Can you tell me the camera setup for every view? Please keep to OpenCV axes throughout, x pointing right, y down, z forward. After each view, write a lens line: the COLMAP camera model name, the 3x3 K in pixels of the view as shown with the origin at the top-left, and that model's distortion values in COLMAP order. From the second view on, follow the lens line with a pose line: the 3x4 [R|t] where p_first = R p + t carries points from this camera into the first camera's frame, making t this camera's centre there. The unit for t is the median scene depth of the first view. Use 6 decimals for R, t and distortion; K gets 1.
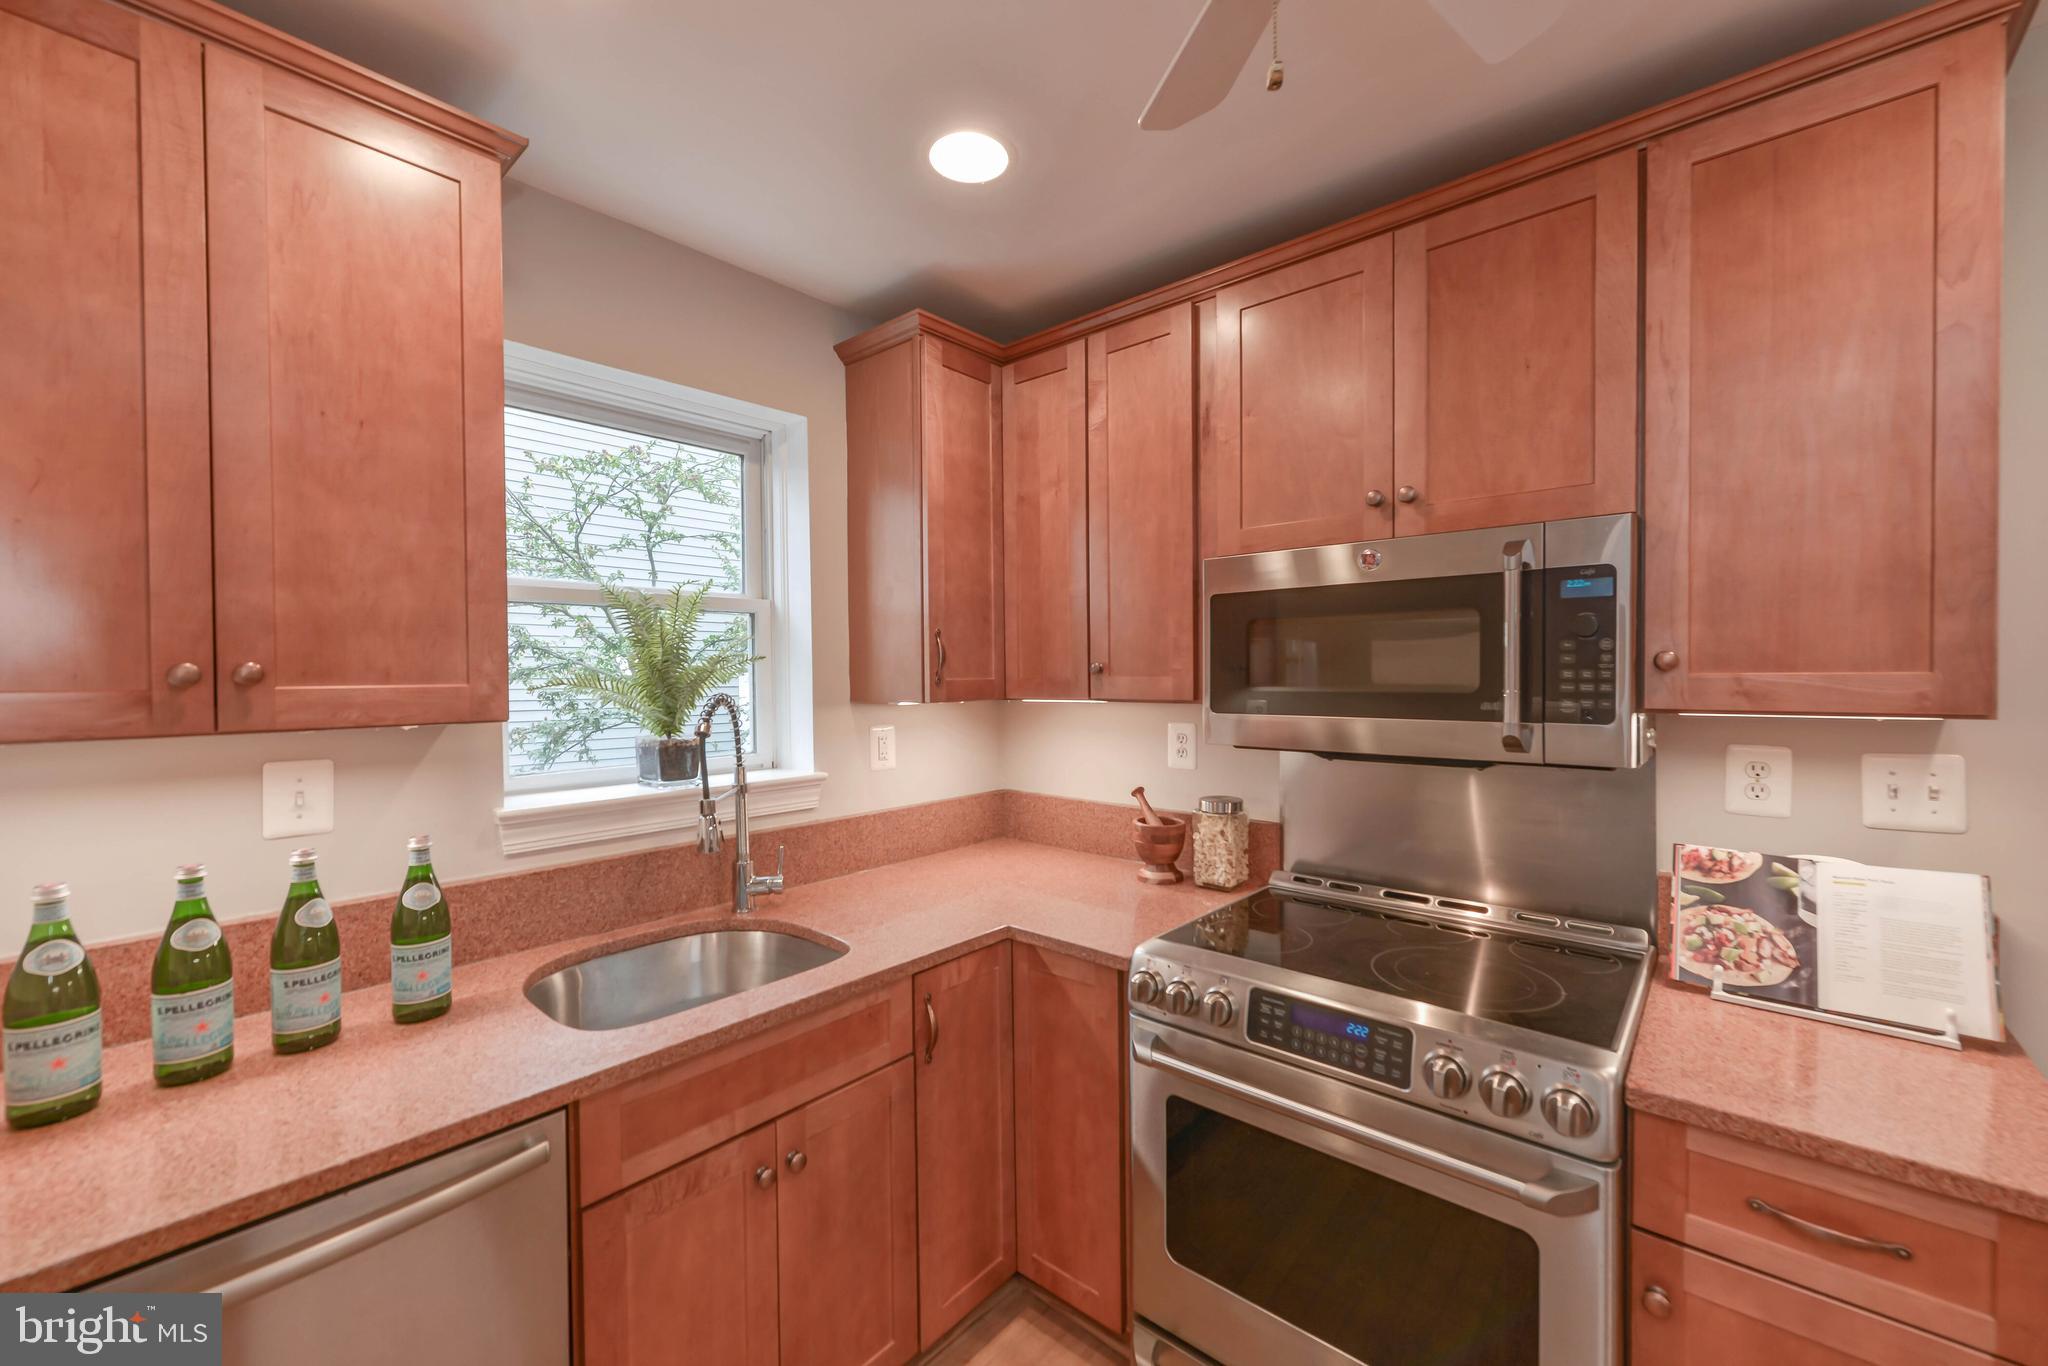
lens RADIAL K [[810.1, 0, 1024.6], [0, 810.1, 677.6], [0, 0, 1]] dist [0.014718, 0.000049]
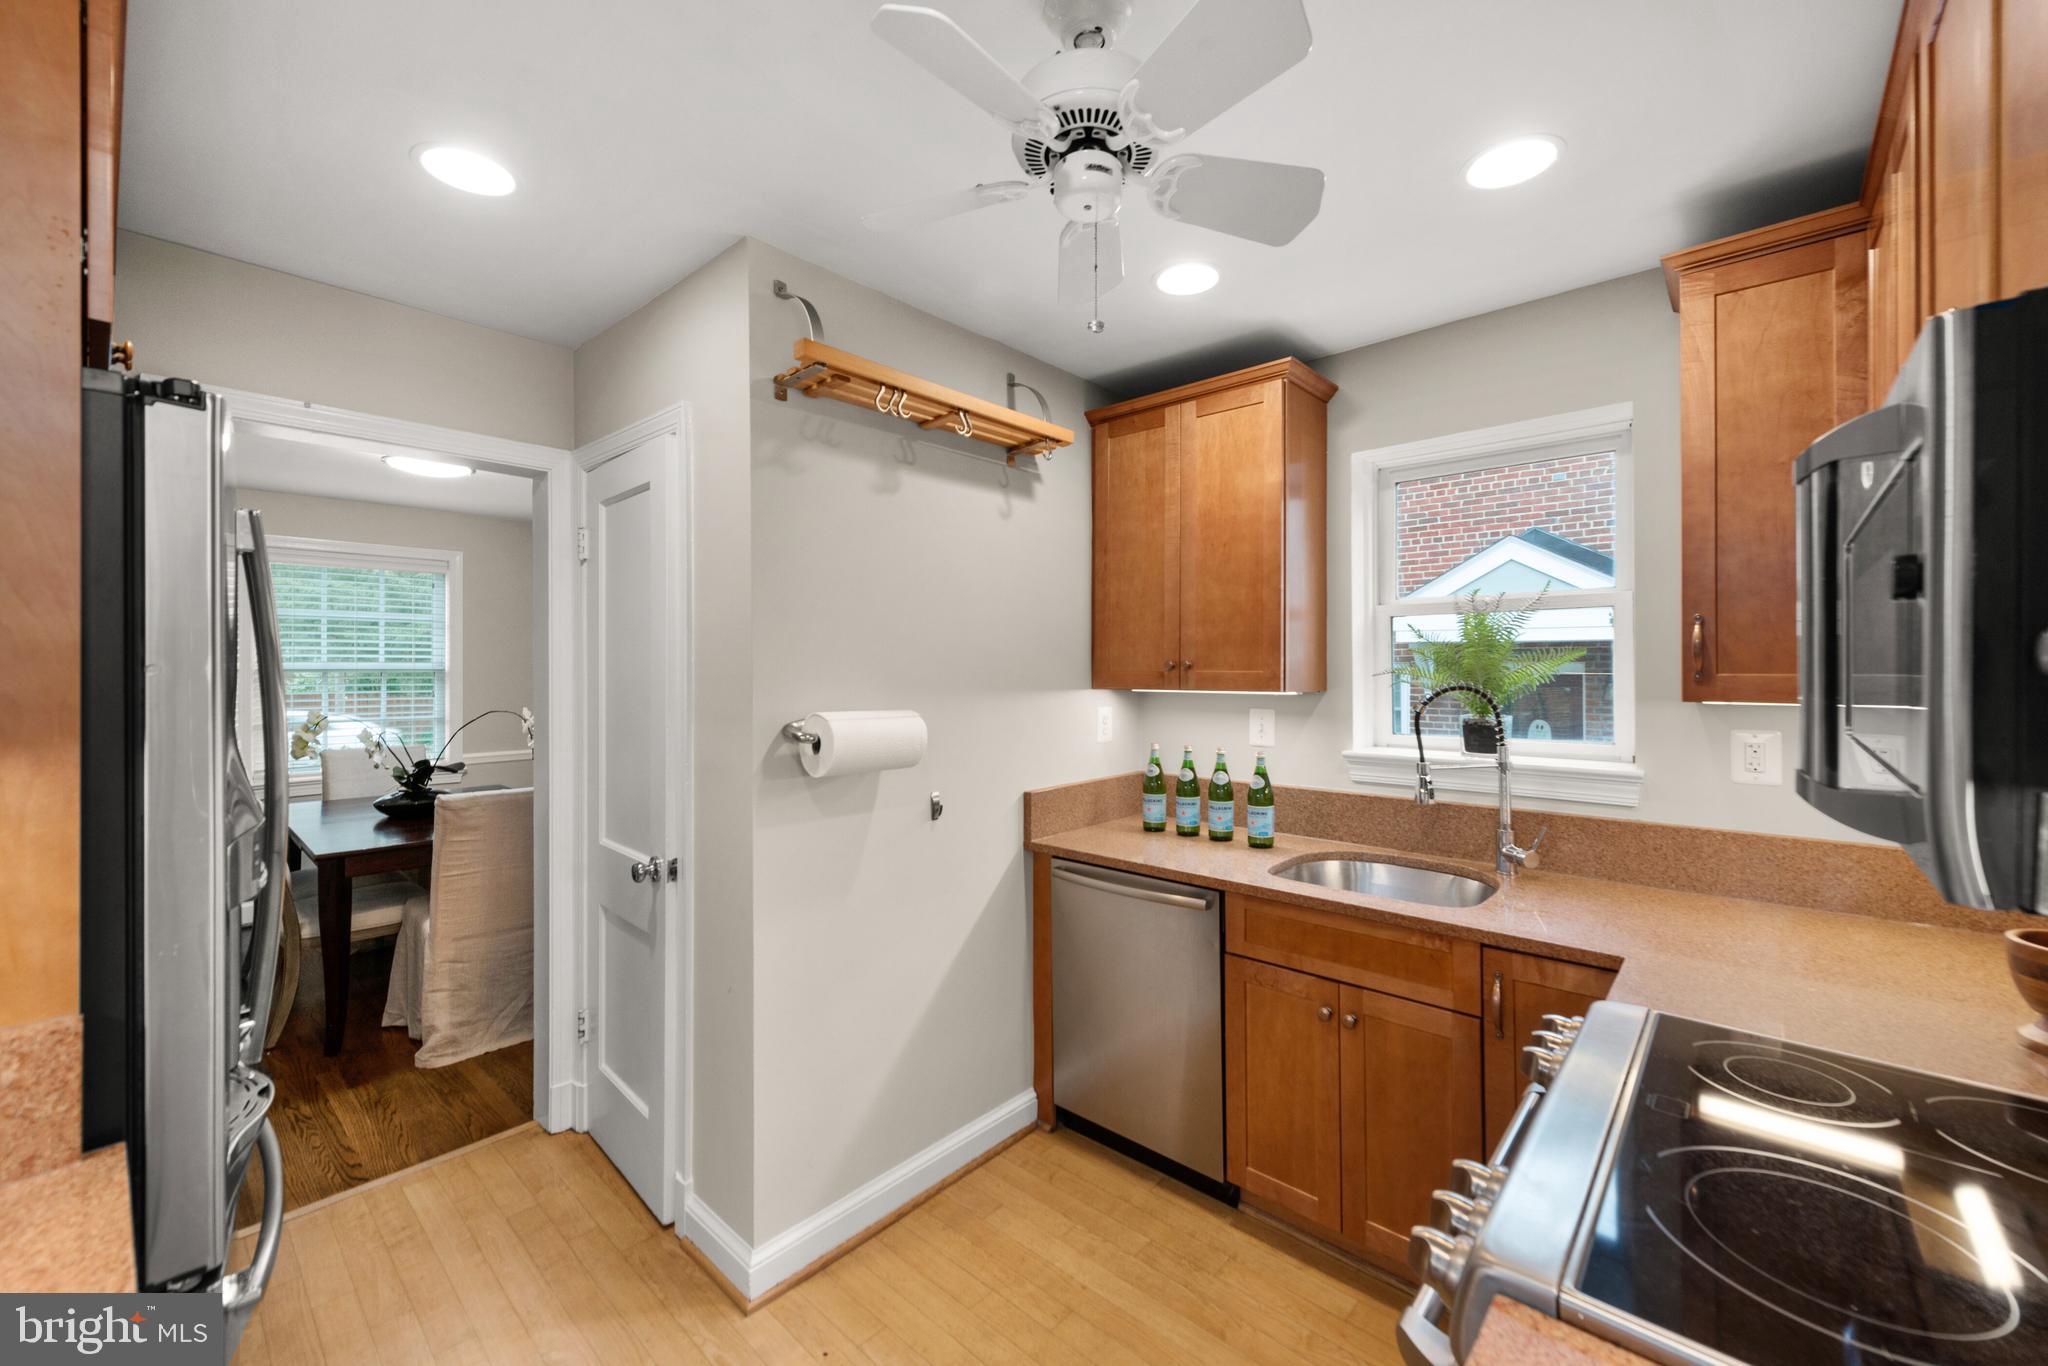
lens RADIAL K [[810.1, 0, 1024.1], [0, 810.1, 670.4], [0, 0, 1]] dist [0.014718, 0.000049]
pose [[-0.025177, 0.013905, -0.999586, 1.142782], [-0.003854, 0.999894, 0.014007, -0.017197], [0.999676, 0.004205, -0.025121, 0.493694]]
